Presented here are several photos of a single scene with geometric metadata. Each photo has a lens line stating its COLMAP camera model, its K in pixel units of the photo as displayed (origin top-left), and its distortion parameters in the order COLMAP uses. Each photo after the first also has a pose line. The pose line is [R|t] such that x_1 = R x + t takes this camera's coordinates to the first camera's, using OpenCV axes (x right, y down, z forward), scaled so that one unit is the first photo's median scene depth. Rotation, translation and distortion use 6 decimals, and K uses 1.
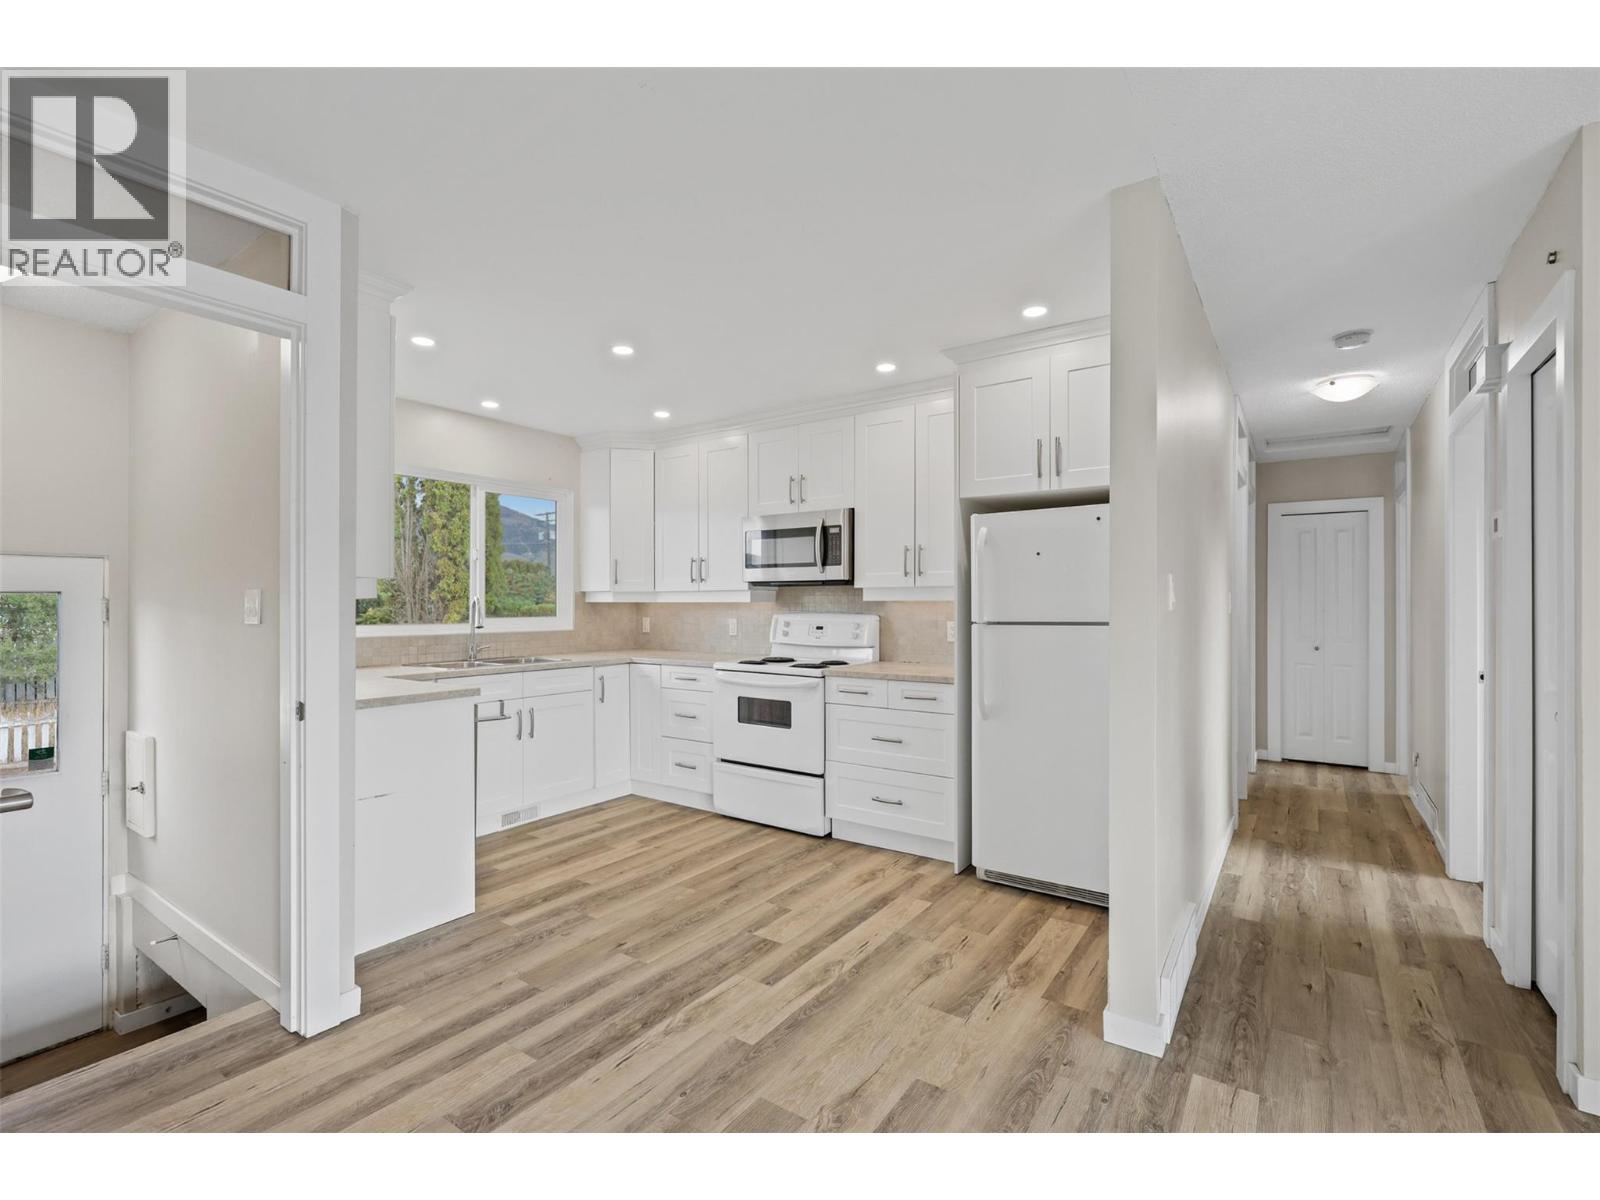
lens RADIAL K [[728.7, 0, 799.3], [0, 728.7, 601.8], [0, 0, 1]] dist [0.012369, 0.000255]
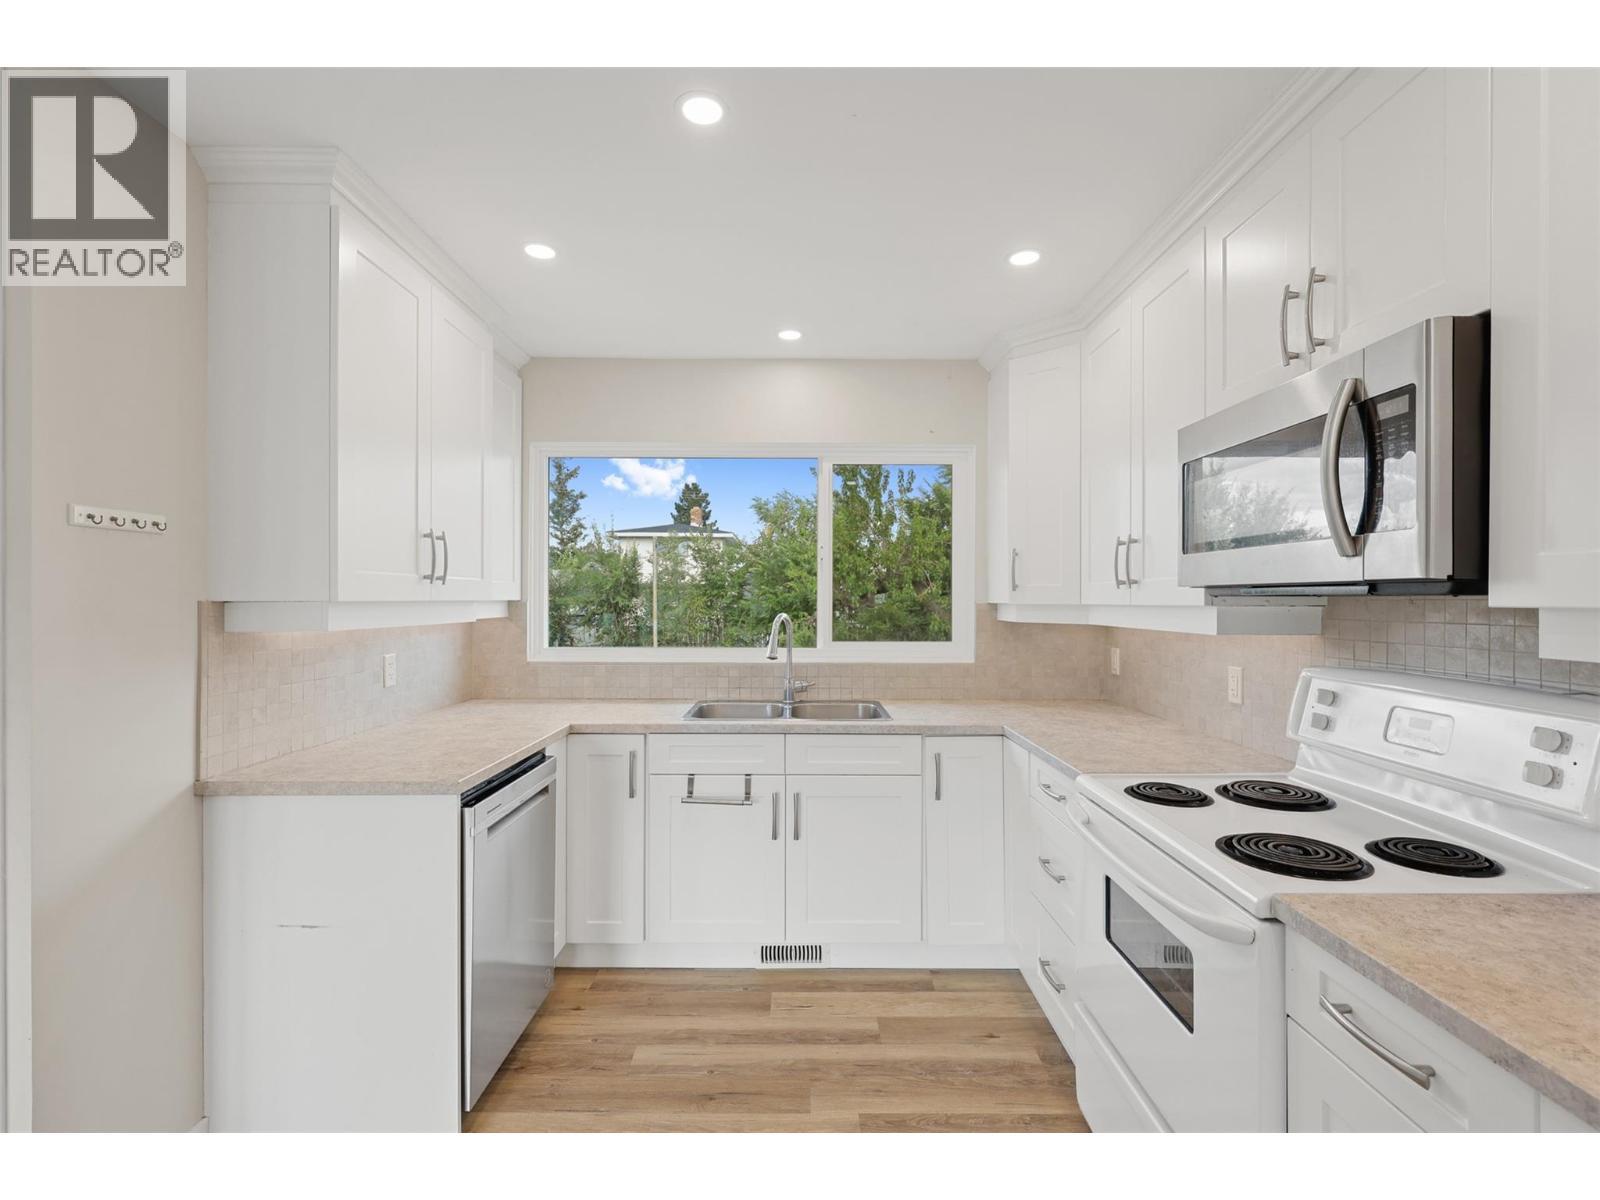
lens RADIAL K [[728.7, 0, 804.1], [0, 728.7, 604.0], [0, 0, 1]] dist [0.012369, 0.000255]
pose [[0.575346, 0.005359, -0.817893, 0.139709], [-0.000198, 0.999979, 0.006412, -0.020154], [0.817910, -0.003527, 0.575335, 0.584582]]
